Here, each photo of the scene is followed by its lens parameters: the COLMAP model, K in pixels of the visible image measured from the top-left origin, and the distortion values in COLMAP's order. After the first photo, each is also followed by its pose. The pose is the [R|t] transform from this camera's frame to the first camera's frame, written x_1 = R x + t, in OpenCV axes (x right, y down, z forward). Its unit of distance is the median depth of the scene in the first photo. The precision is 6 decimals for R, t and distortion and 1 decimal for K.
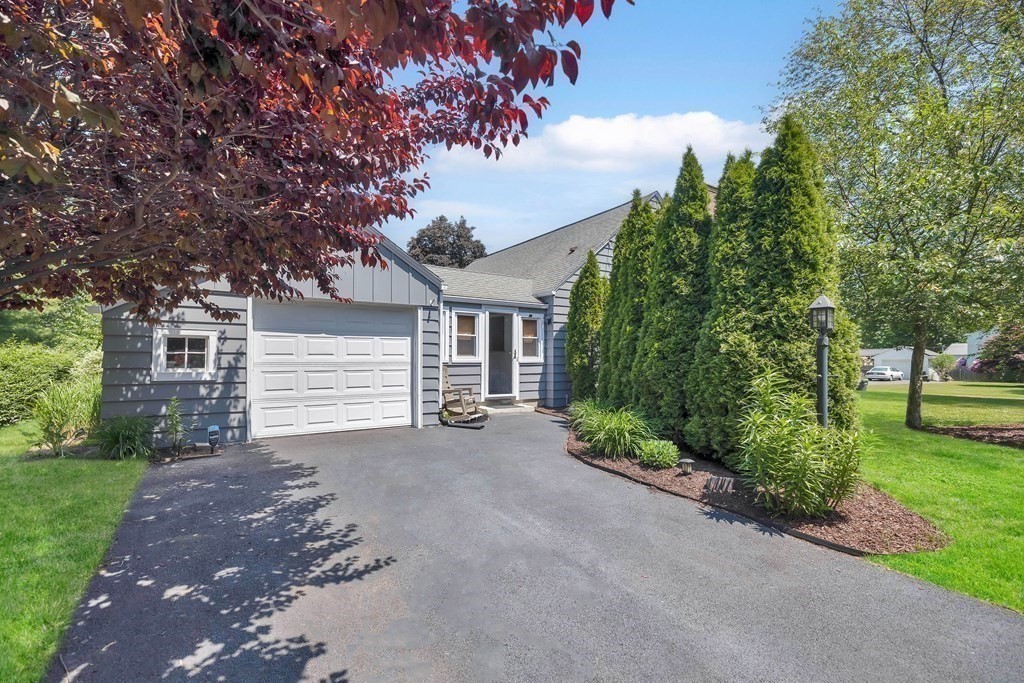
lens RADIAL K [[431.8, 0, 505.2], [0, 431.8, 348.1], [0, 0, 1]] dist [0.002837, -0.001478]
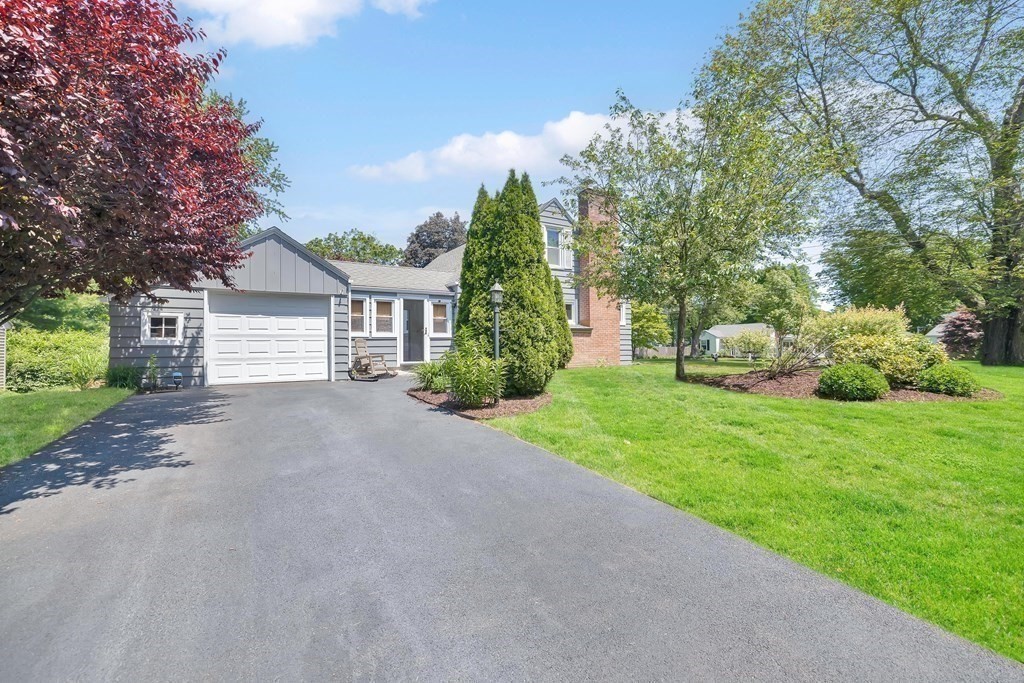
lens RADIAL K [[431.8, 0, 510.4], [0, 431.8, 339.3], [0, 0, 1]] dist [0.002837, -0.001478]
pose [[0.998469, -0.011646, -0.054074, 0.449983], [0.011873, 0.999922, 0.003868, 0.048338], [0.054025, -0.004504, 0.998529, -0.364798]]
